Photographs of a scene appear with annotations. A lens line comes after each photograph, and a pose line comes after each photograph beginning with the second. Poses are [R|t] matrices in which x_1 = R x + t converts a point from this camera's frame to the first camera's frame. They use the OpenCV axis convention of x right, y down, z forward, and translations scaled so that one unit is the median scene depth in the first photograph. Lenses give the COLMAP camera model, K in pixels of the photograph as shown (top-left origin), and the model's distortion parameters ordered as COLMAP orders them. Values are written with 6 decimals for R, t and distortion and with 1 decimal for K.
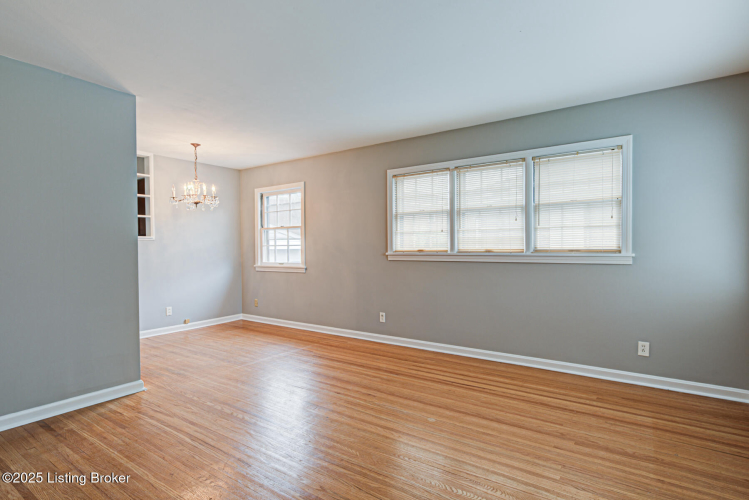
lens RADIAL K [[374.1, 0, 377.7], [0, 374.1, 252.4], [0, 0, 1]] dist [0.006528, 0.000828]
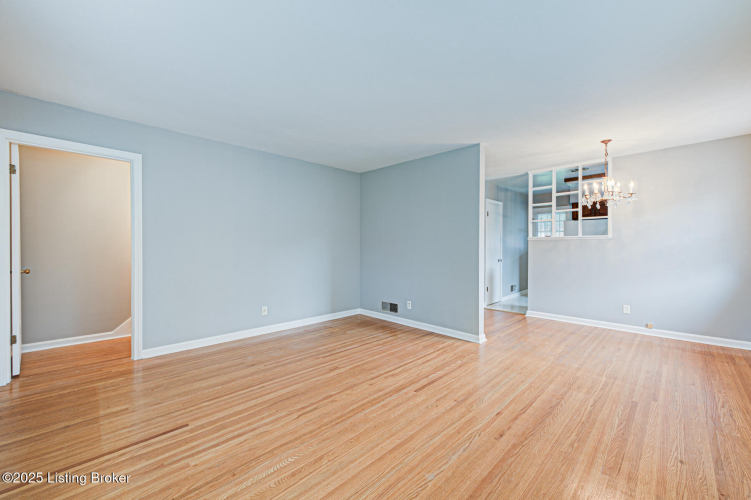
lens RADIAL K [[308.5, 0, 373.0], [0, 308.5, 246.7], [0, 0, 1]] dist [-0.001494, 0.000452]
pose [[-0.194769, 0.006293, -0.980829, 0.429872], [-0.012723, 0.999879, 0.008942, -0.010417], [0.980767, 0.014220, -0.194666, 0.560139]]
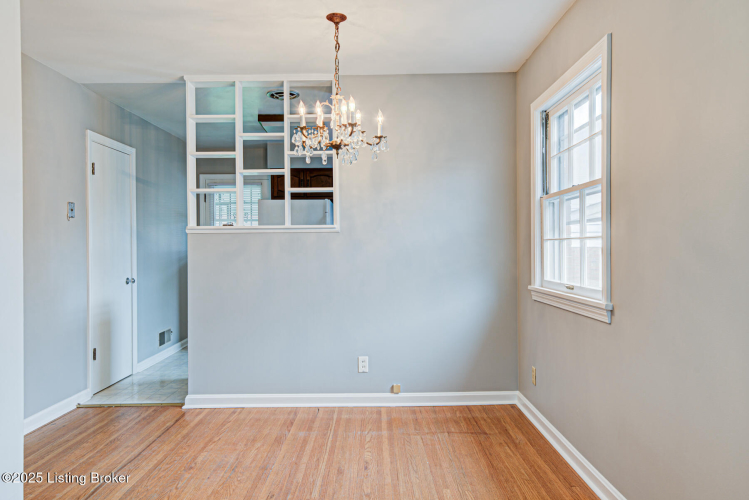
lens RADIAL K [[498.8, 0, 380.3], [0, 498.8, 251.9], [0, 0, 1]] dist [0.010108, 0.000728]
pose [[0.563991, 0.007290, -0.825749, 0.047709], [-0.004664, 0.999973, 0.005642, -0.008261], [0.825768, 0.000669, 0.564010, 0.701065]]
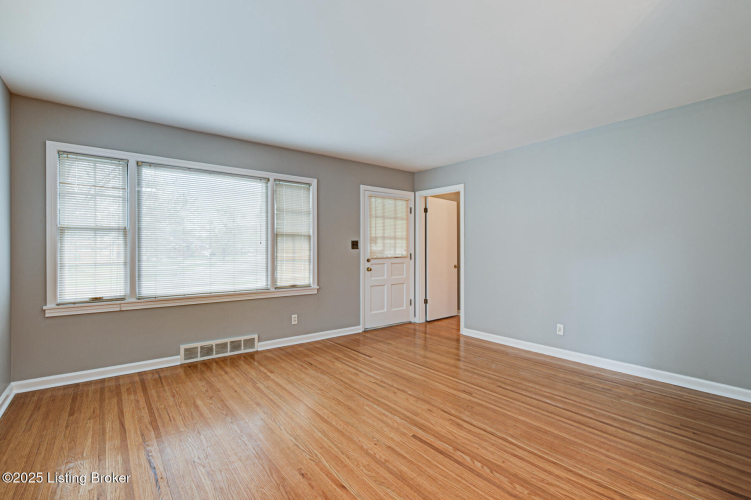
lens RADIAL K [[339.6, 0, 382.0], [0, 339.6, 248.0], [0, 0, 1]] dist [-0.000584, -0.000873]
pose [[-0.954663, 0.007087, 0.297604, -0.224213], [0.007736, 0.999970, 0.001004, -0.017918], [-0.297588, 0.003261, -0.954689, 1.006448]]
